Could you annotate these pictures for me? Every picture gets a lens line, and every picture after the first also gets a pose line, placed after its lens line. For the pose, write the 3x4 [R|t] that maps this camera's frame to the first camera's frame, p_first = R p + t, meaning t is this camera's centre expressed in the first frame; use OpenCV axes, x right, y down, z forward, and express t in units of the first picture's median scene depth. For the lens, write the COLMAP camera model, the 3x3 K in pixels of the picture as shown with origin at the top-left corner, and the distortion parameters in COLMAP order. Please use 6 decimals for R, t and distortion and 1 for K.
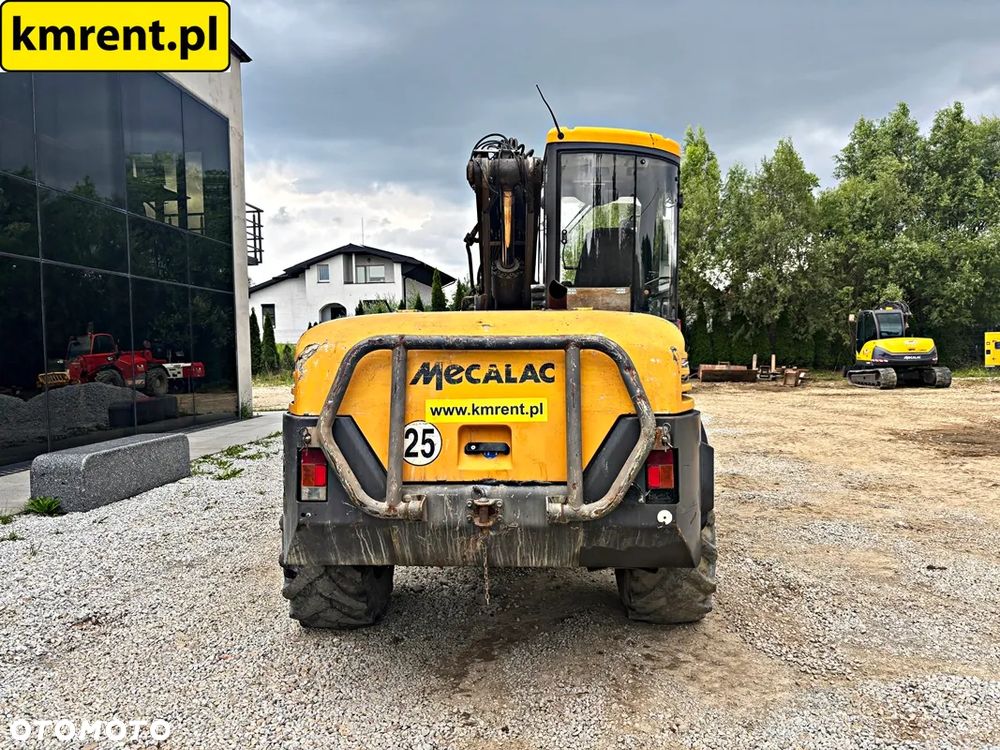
lens RADIAL K [[754.5, 0, 496.4], [0, 754.5, 371.0], [0, 0, 1]] dist [0.051049, -0.062219]
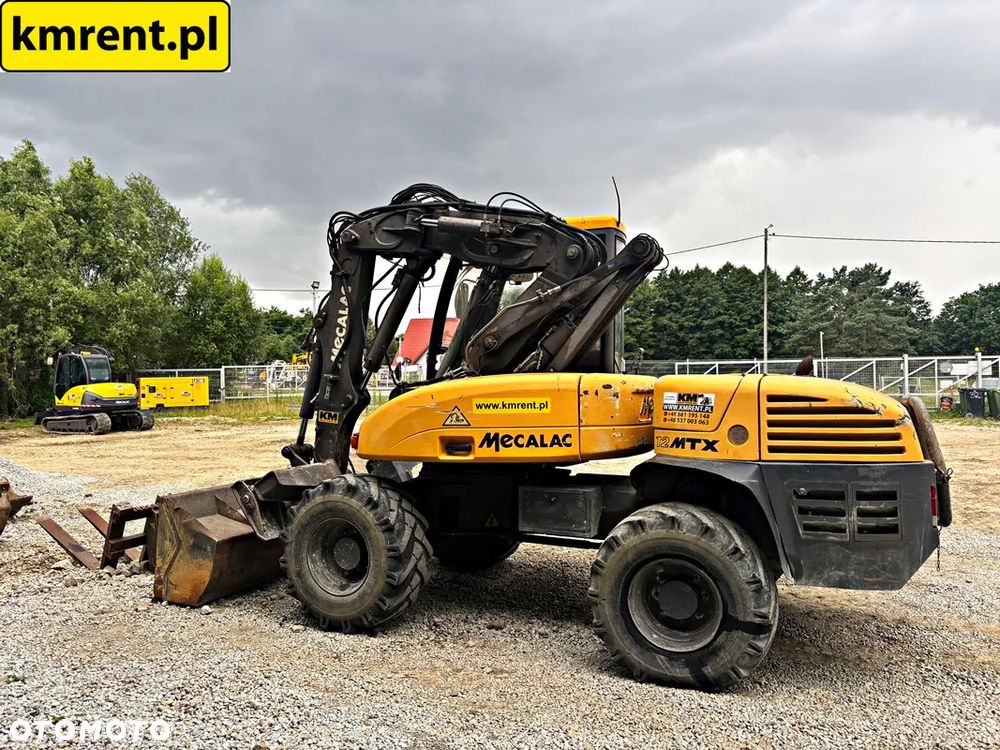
lens RADIAL K [[753.5, 0, 494.8], [0, 753.5, 366.1], [0, 0, 1]] dist [0.053127, -0.066756]
pose [[0.370907, 0.025828, 0.928311, -1.345002], [0.031111, 0.998706, -0.040217, -0.056352], [-0.928149, 0.043798, 0.369623, 0.930471]]
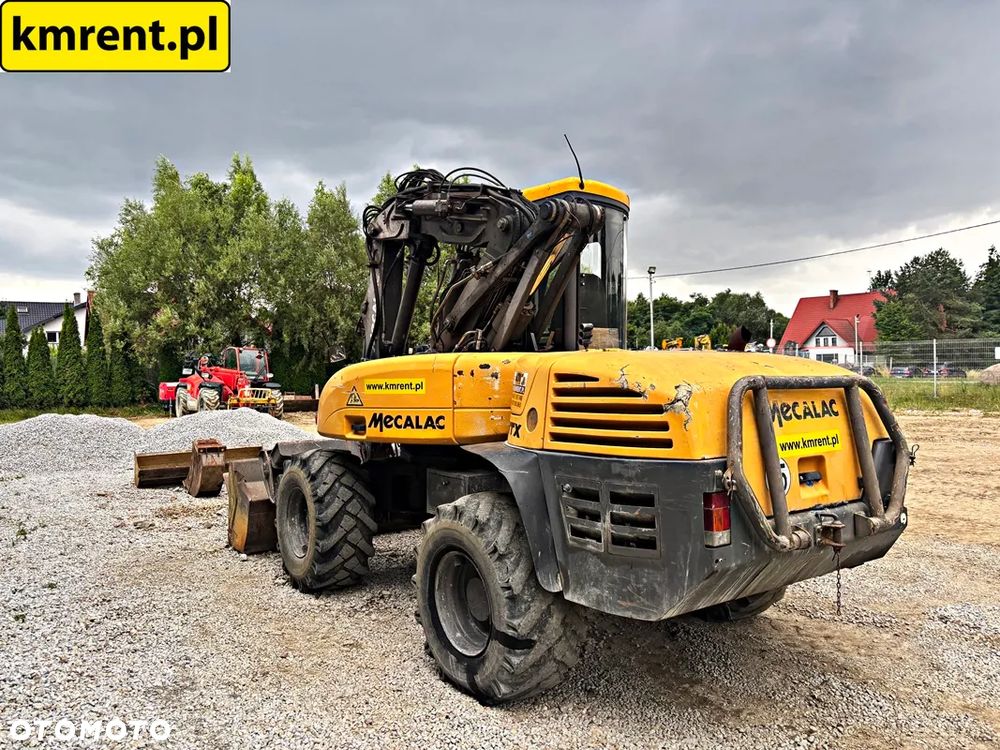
lens RADIAL K [[753.5, 0, 494.8], [0, 753.5, 366.1], [0, 0, 1]] dist [0.053127, -0.066756]
pose [[0.785691, 0.003309, 0.618610, -0.832609], [0.024513, 0.999034, -0.036478, -0.025003], [-0.618133, 0.043825, 0.784851, 0.308683]]
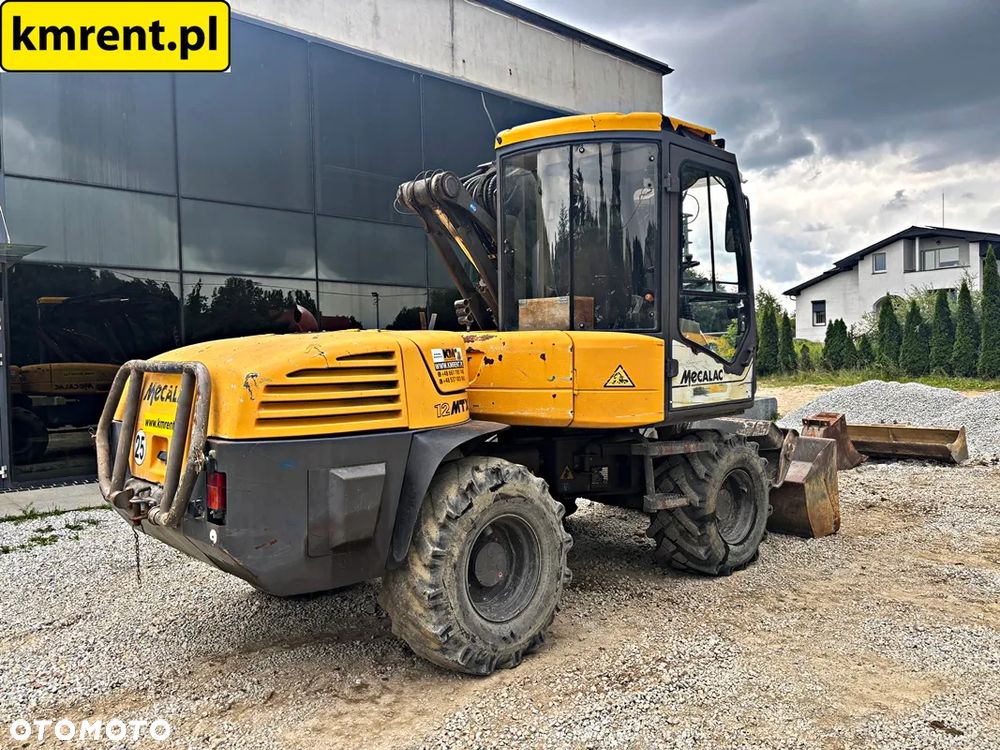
lens RADIAL K [[754.5, 0, 496.4], [0, 754.5, 371.0], [0, 0, 1]] dist [0.051049, -0.062219]
pose [[0.718162, 0.013831, -0.695739, 0.927896], [-0.011408, 0.999902, 0.008102, -0.037036], [0.695783, 0.002119, 0.718249, 0.387952]]
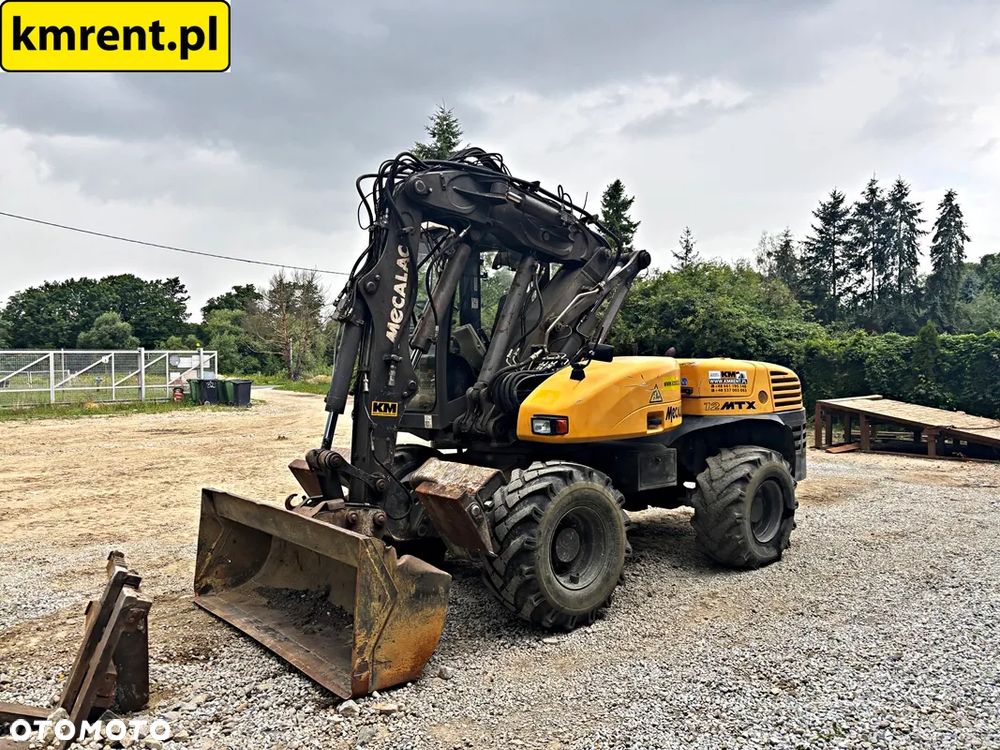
lens RADIAL K [[754.1, 0, 494.9], [0, 754.1, 380.3], [0, 0, 1]] dist [0.053014, -0.066626]
pose [[-0.688878, 0.005910, 0.724854, -1.025952], [0.040404, 0.998725, 0.030256, -0.102865], [-0.723751, 0.050130, -0.688238, 2.586587]]
